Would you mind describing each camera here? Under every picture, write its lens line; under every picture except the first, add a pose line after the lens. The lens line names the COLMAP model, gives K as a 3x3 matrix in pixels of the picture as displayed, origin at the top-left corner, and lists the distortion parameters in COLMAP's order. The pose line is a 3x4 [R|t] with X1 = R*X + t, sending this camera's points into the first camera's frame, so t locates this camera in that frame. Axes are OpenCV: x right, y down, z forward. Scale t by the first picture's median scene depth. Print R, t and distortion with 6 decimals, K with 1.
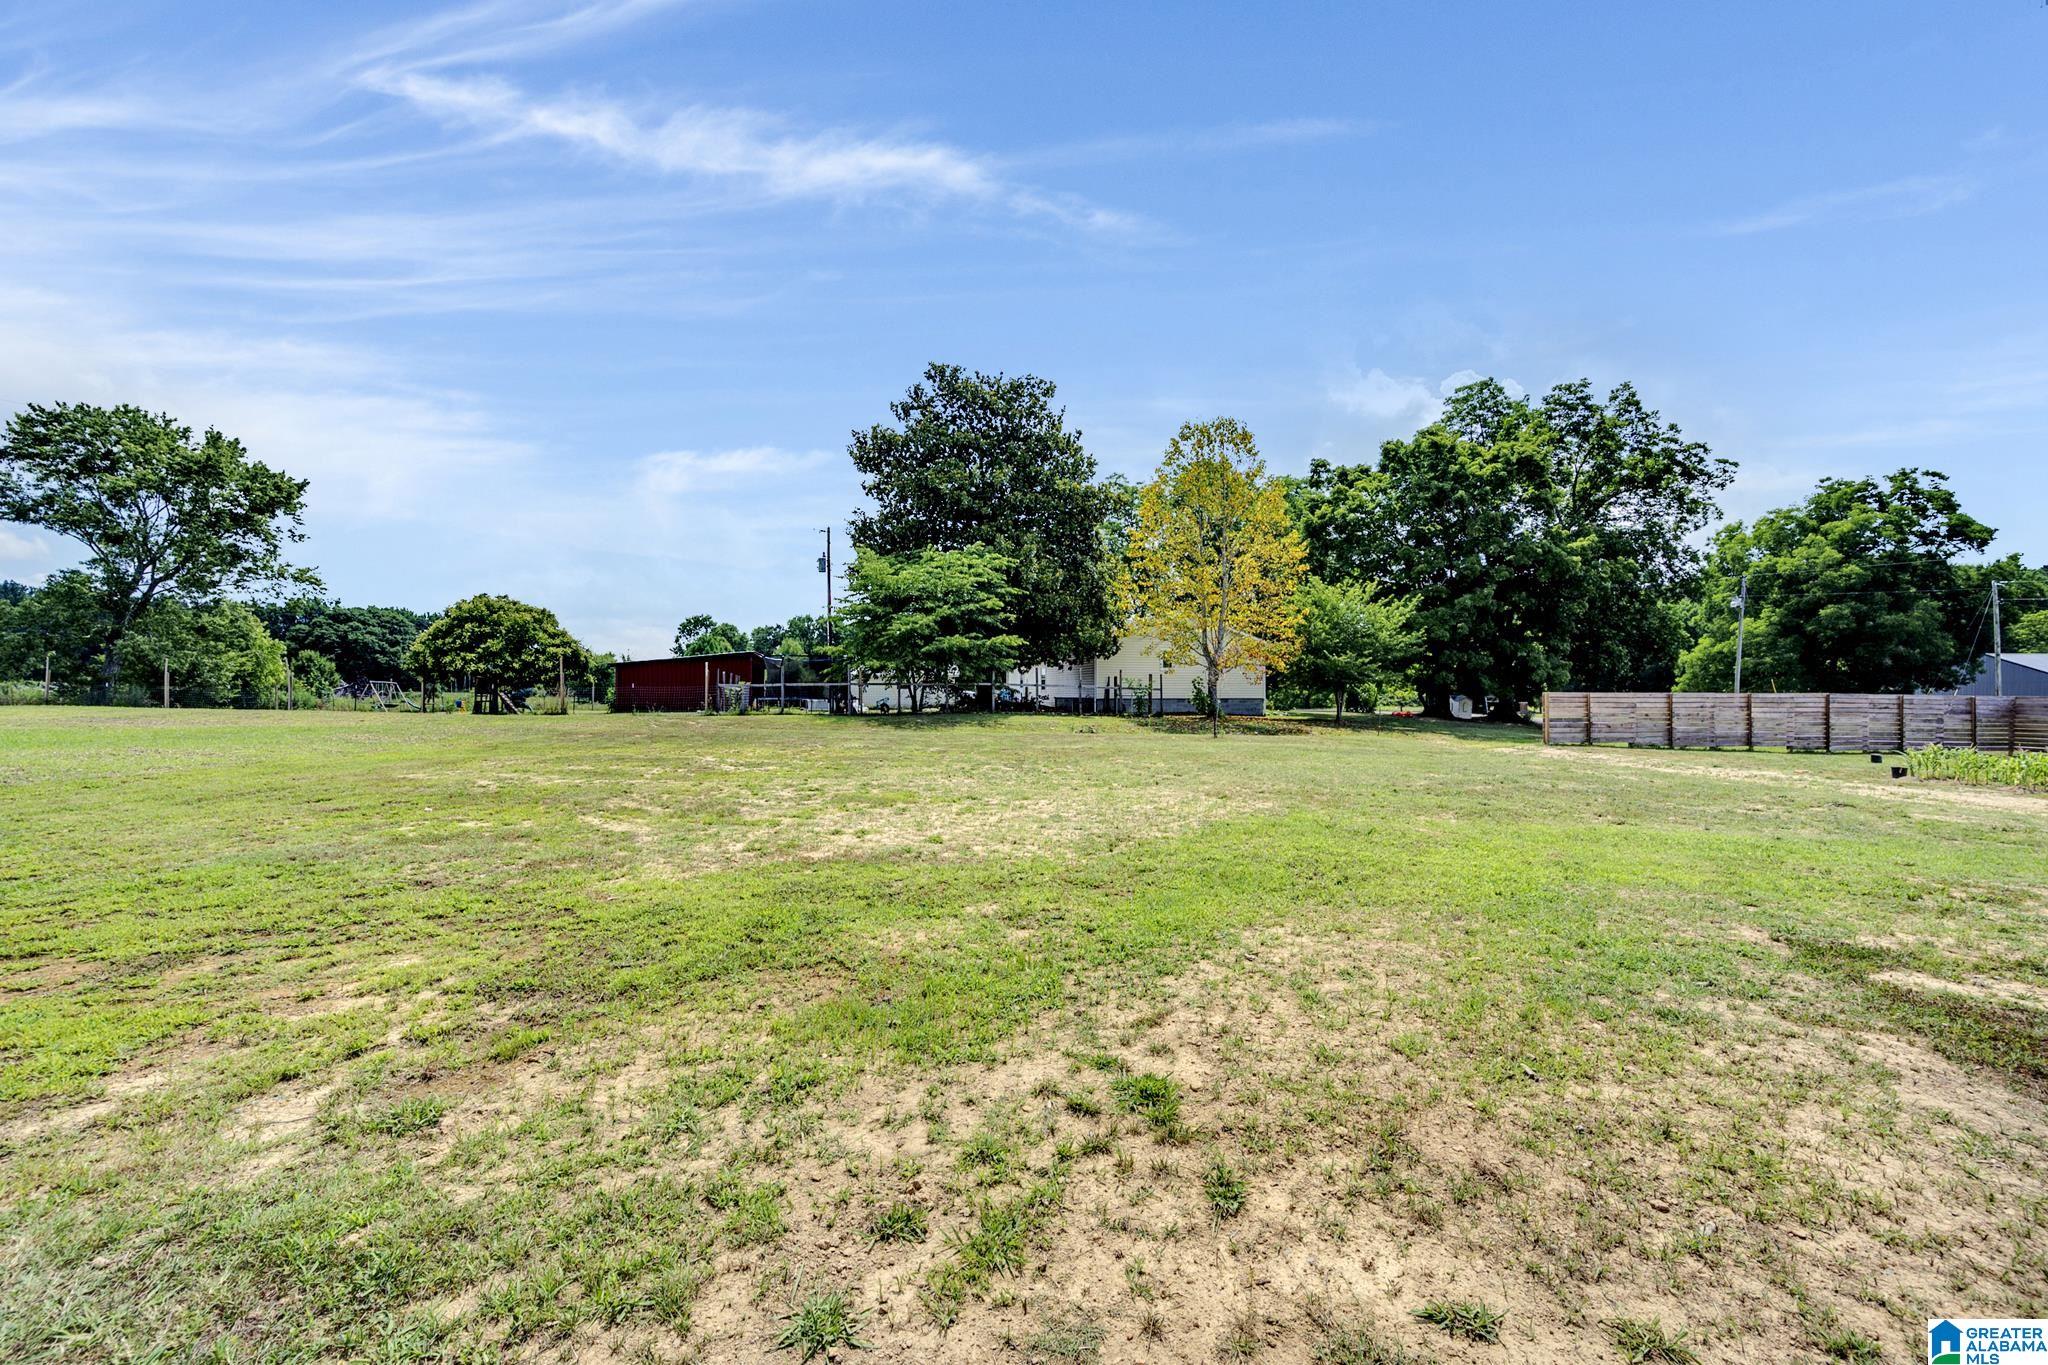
lens RADIAL K [[851.9, 0, 1026.0], [0, 851.9, 691.8], [0, 0, 1]] dist [-0.000221, 0.000121]
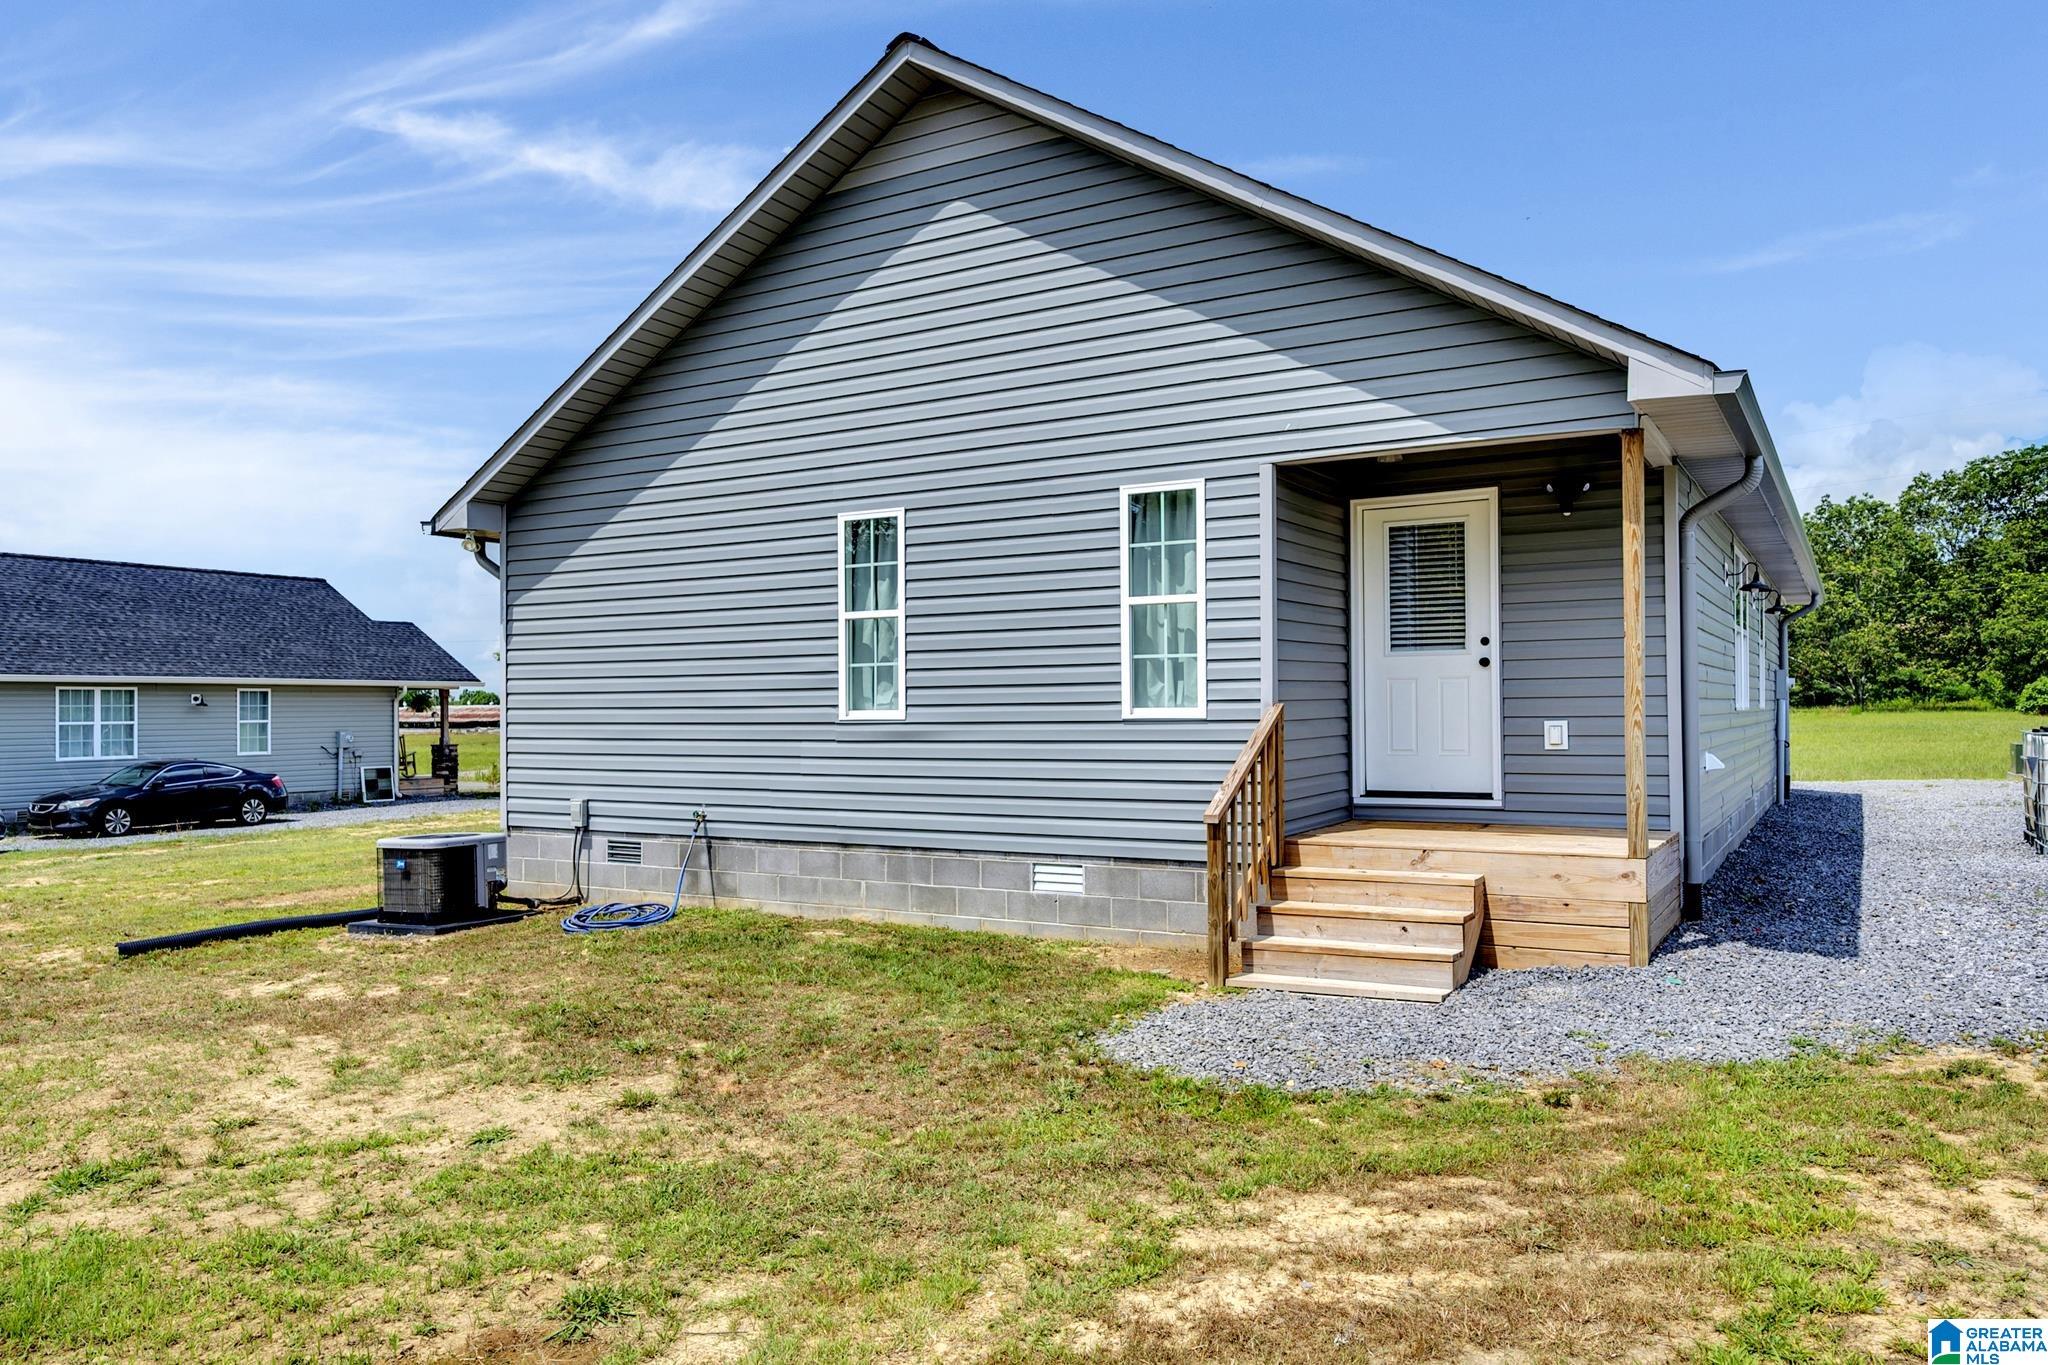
lens RADIAL K [[1484.9, 0, 1021.0], [0, 1484.9, 684.4], [0, 0, 1]] dist [0.002035, 0.000366]
pose [[-0.872412, 0.014438, 0.488558, -1.938759], [-0.005552, 0.999206, -0.039444, -0.085886], [-0.488739, -0.037123, -0.871640, 2.236788]]
